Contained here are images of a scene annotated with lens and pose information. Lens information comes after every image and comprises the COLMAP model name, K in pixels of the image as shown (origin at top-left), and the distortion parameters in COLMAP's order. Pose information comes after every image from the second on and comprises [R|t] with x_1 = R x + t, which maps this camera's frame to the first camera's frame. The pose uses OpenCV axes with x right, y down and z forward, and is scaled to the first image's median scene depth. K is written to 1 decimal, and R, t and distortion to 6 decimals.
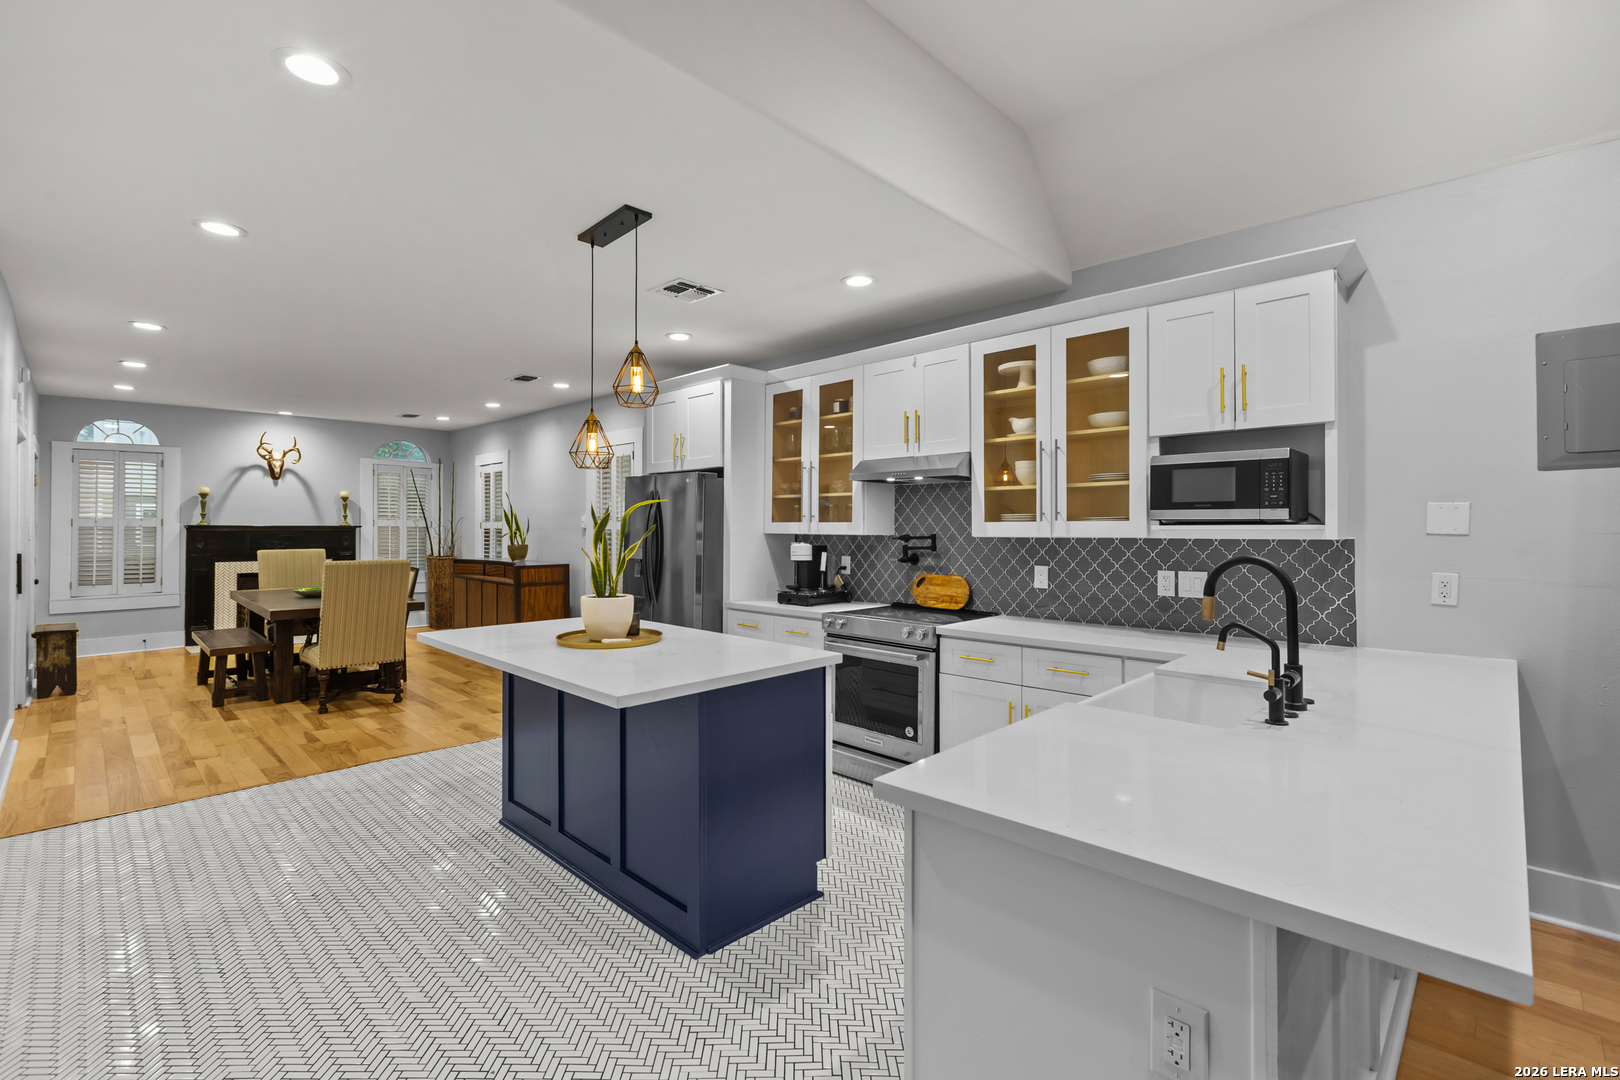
lens RADIAL K [[722.3, 0, 802.4], [0, 722.3, 528.1], [0, 0, 1]] dist [0.001325, -0.001473]
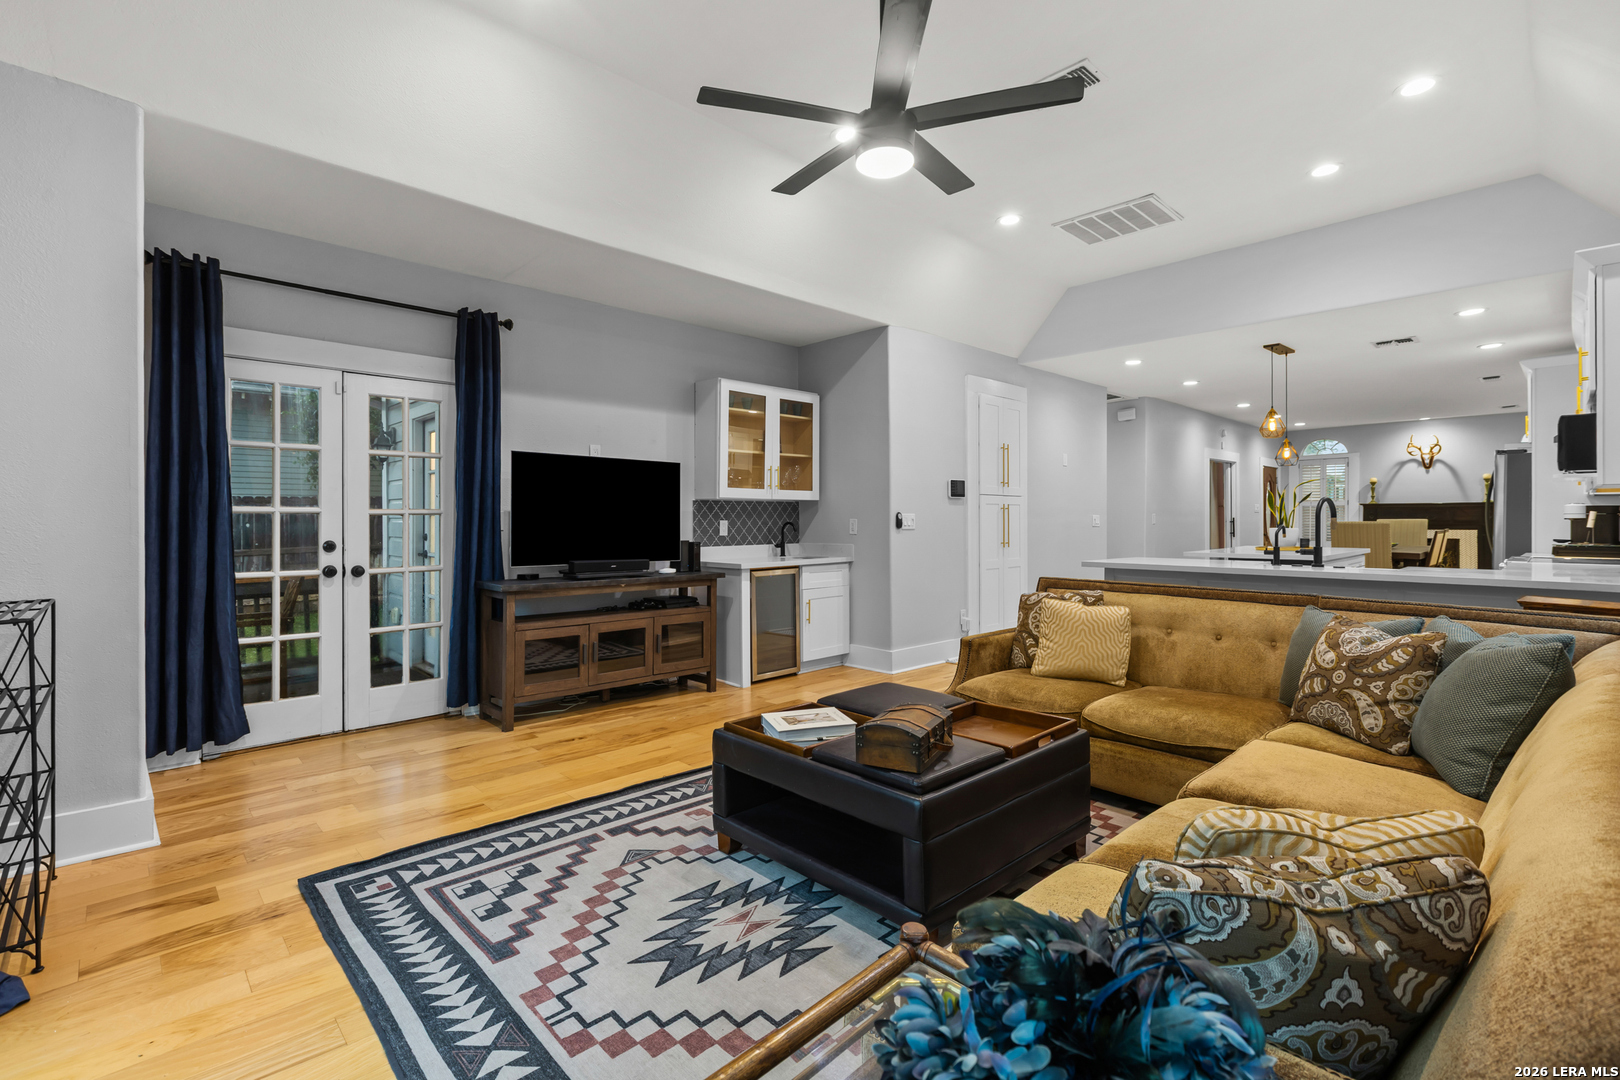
lens RADIAL K [[722.3, 0, 782.3], [0, 722.3, 517.1], [0, 0, 1]] dist [0.001325, -0.001473]
pose [[-0.062583, -0.003689, -0.998033, 1.295594], [0.002925, 0.999988, -0.003880, 0.046171], [0.998035, -0.003162, -0.062572, -0.197089]]
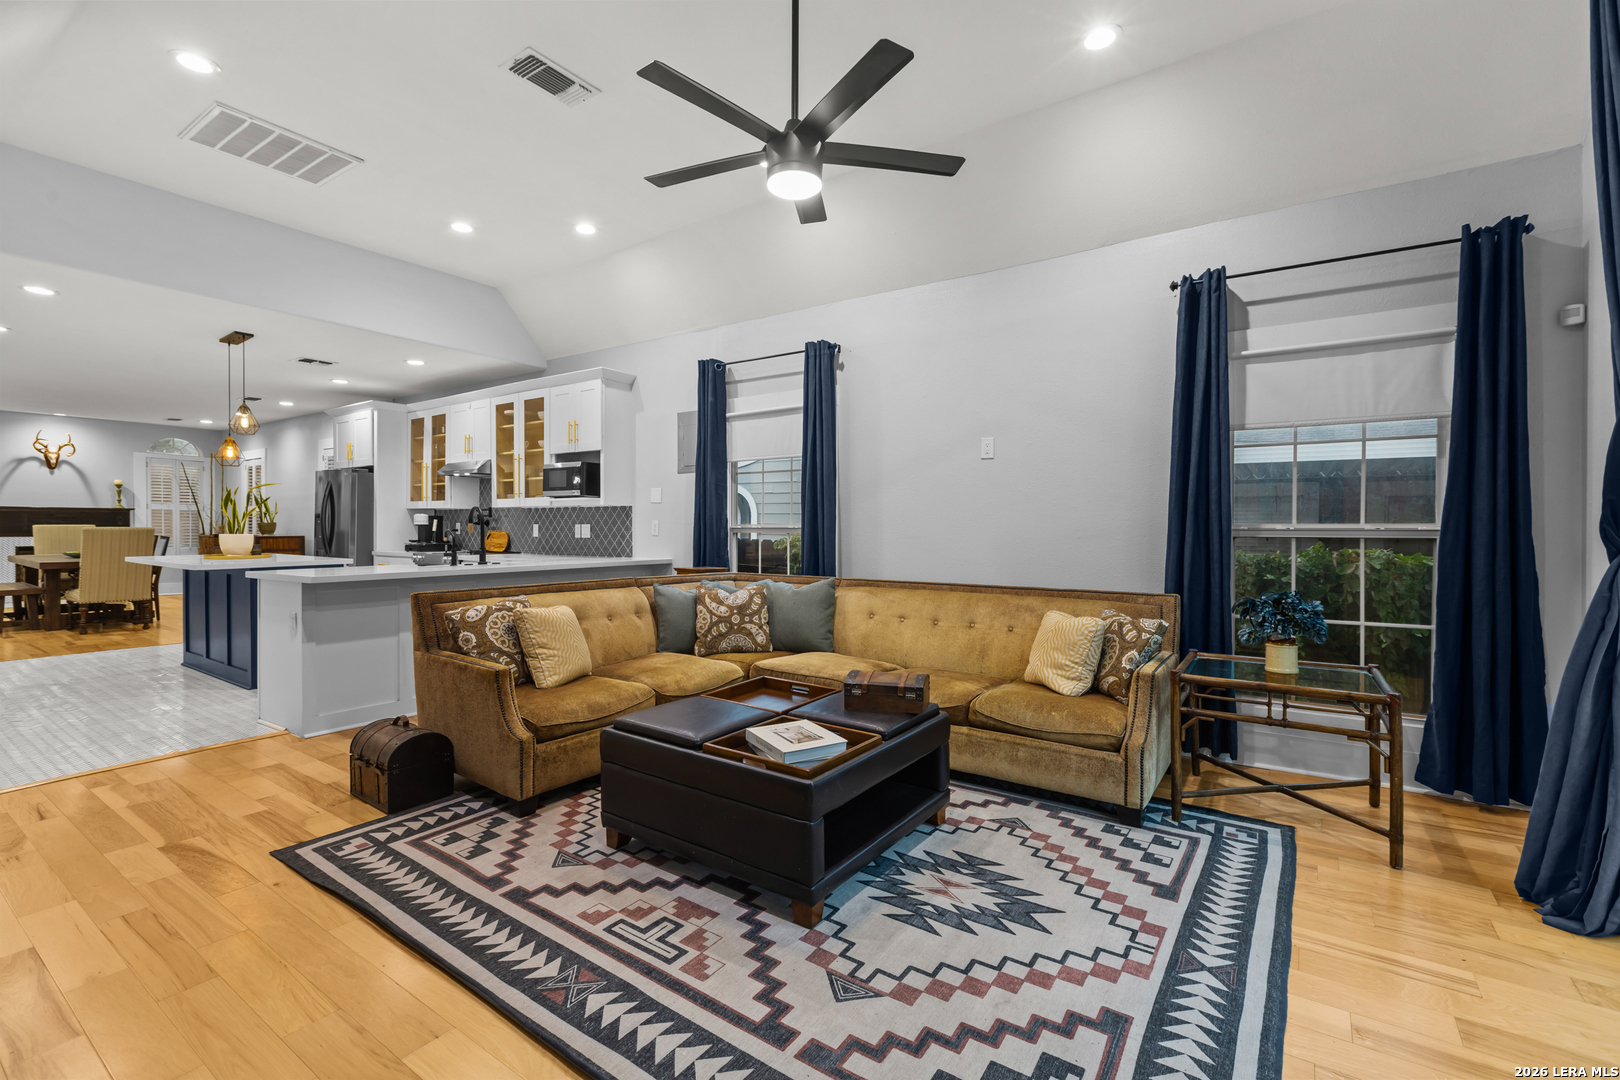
lens RADIAL K [[722.3, 0, 809.6], [0, 722.3, 535.0], [0, 0, 1]] dist [0.001325, -0.001473]
pose [[0.986772, -0.000546, 0.162110, 0.623358], [-0.001592, 0.999913, 0.013059, 0.048074], [-0.162104, -0.013145, 0.986686, -0.761899]]
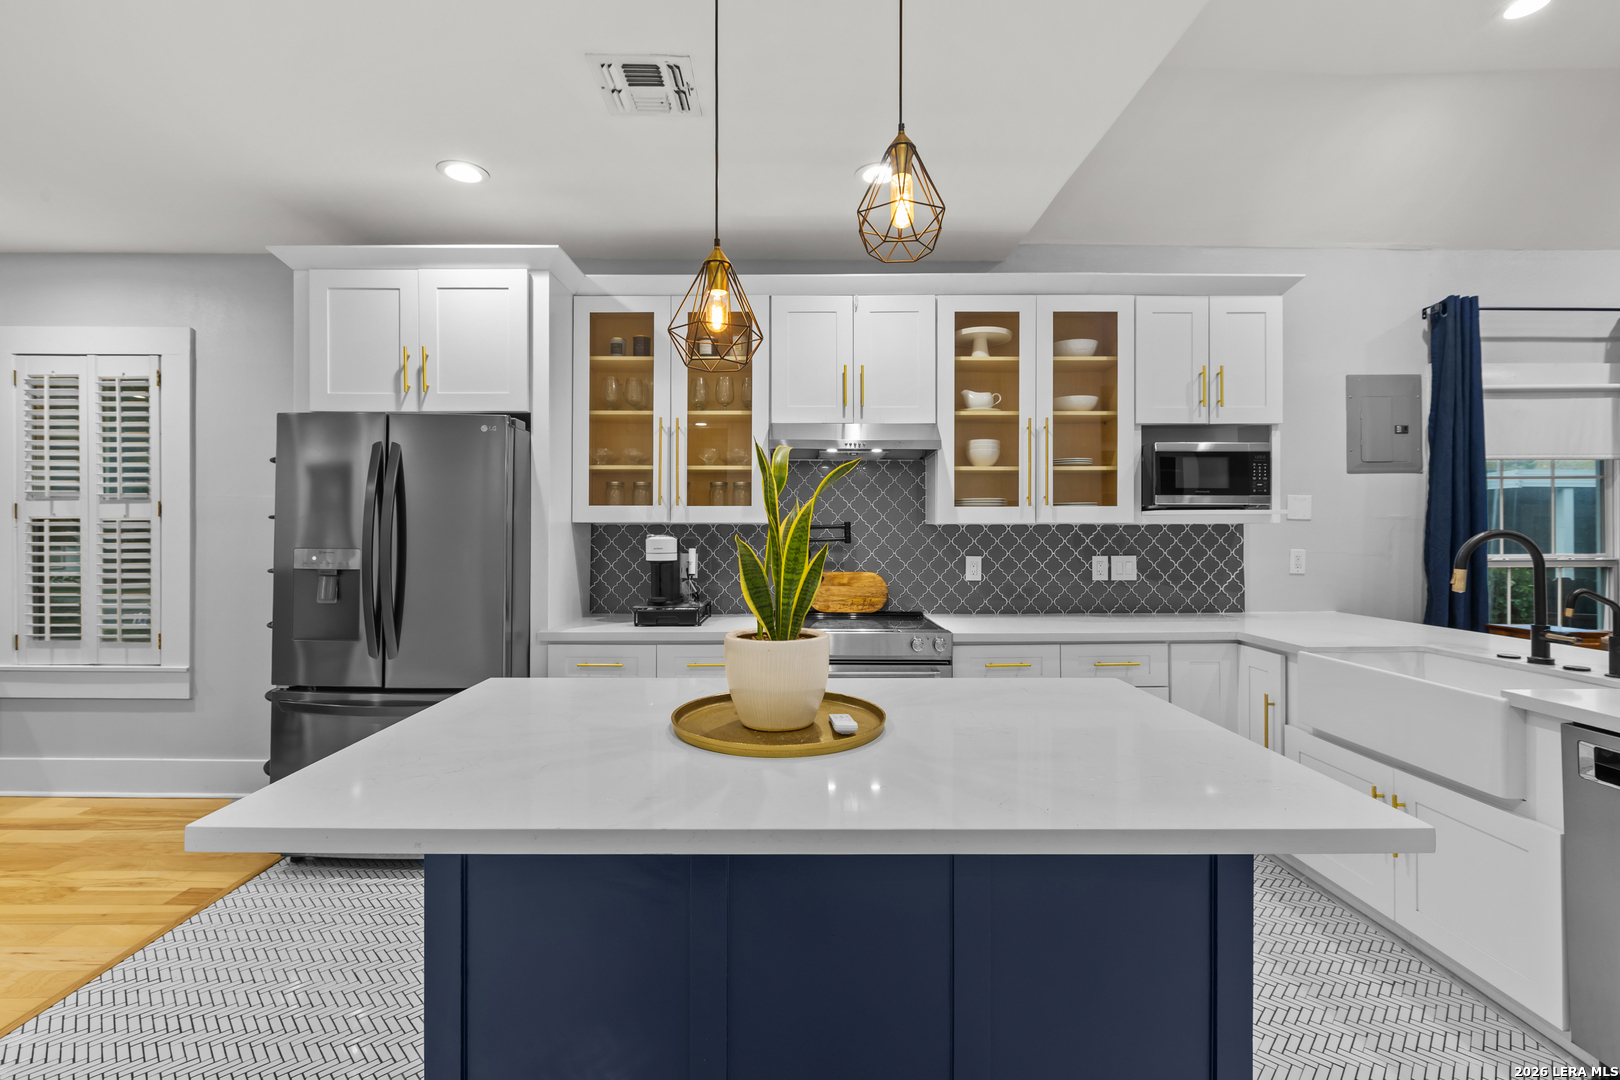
lens RADIAL K [[722.3, 0, 799.9], [0, 722.3, 538.2], [0, 0, 1]] dist [0.001325, -0.001473]
pose [[0.709487, -0.013448, 0.704590, -0.417261], [0.001283, 0.999841, 0.017792, 0.011289], [-0.704718, -0.011719, 0.709391, 0.443930]]
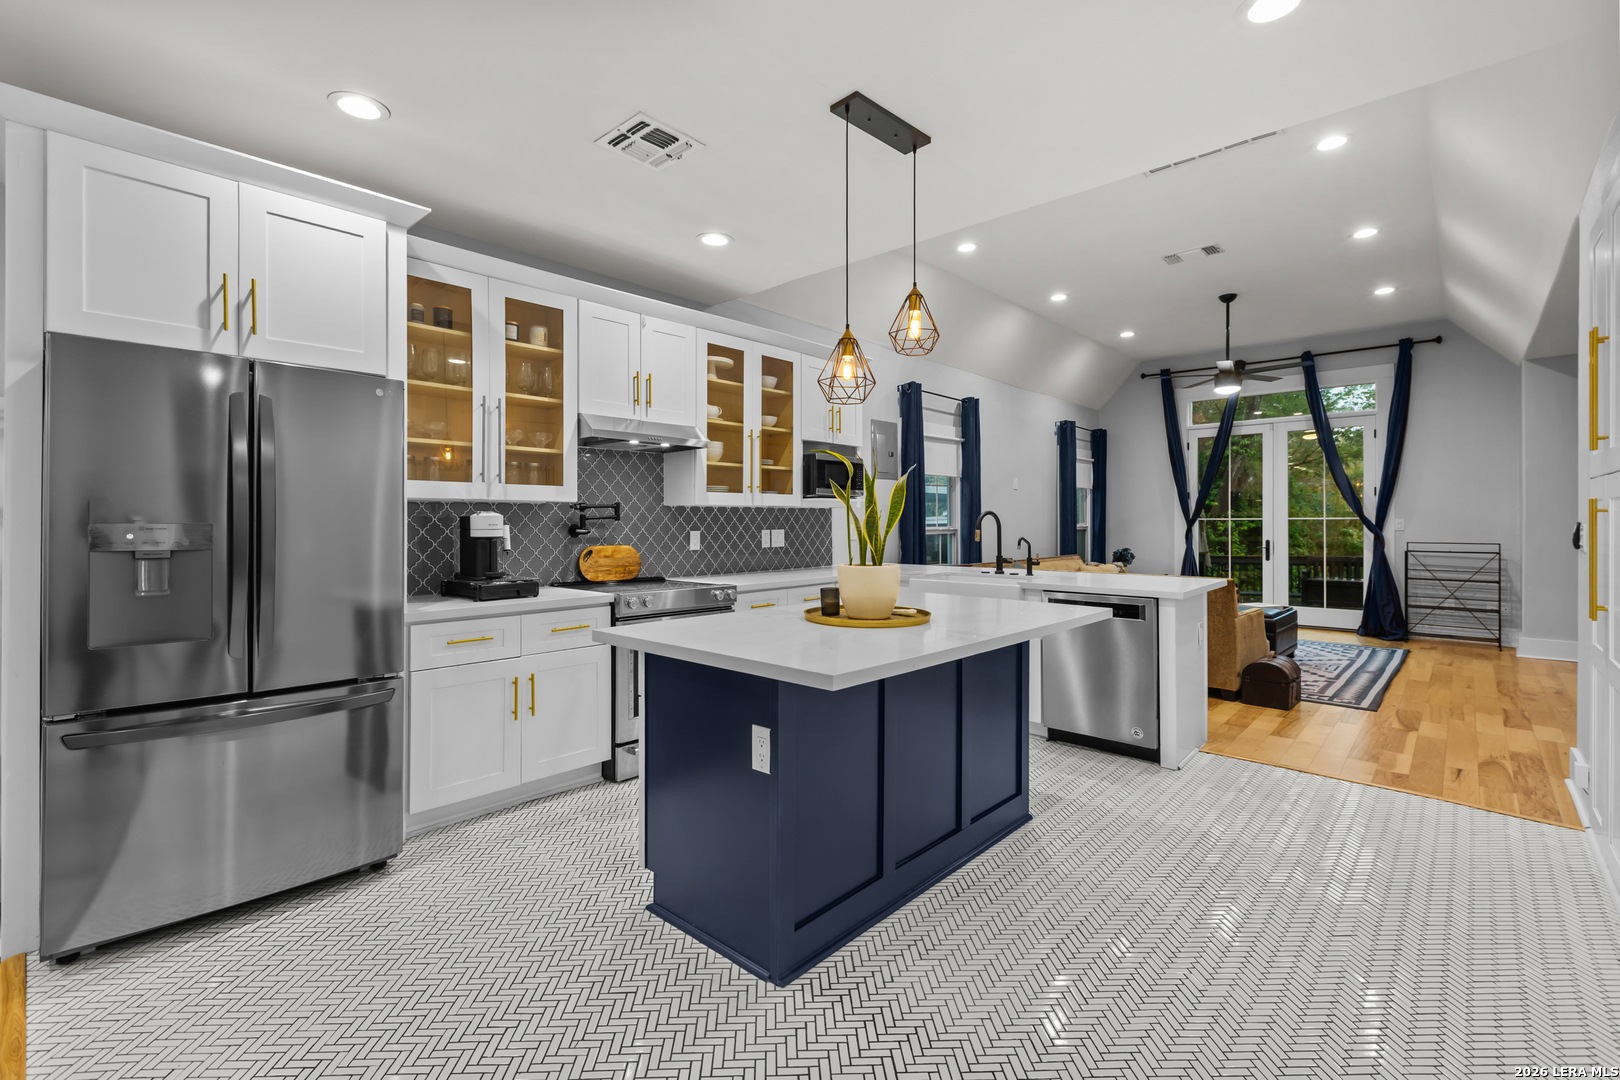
lens RADIAL K [[722.3, 0, 797.2], [0, 722.3, 527.4], [0, 0, 1]] dist [0.001325, -0.001473]
pose [[-0.023225, -0.017893, 0.999570, -0.750496], [-0.007339, 0.999816, 0.017727, 0.021565], [-0.999703, -0.006924, -0.023352, 0.758670]]
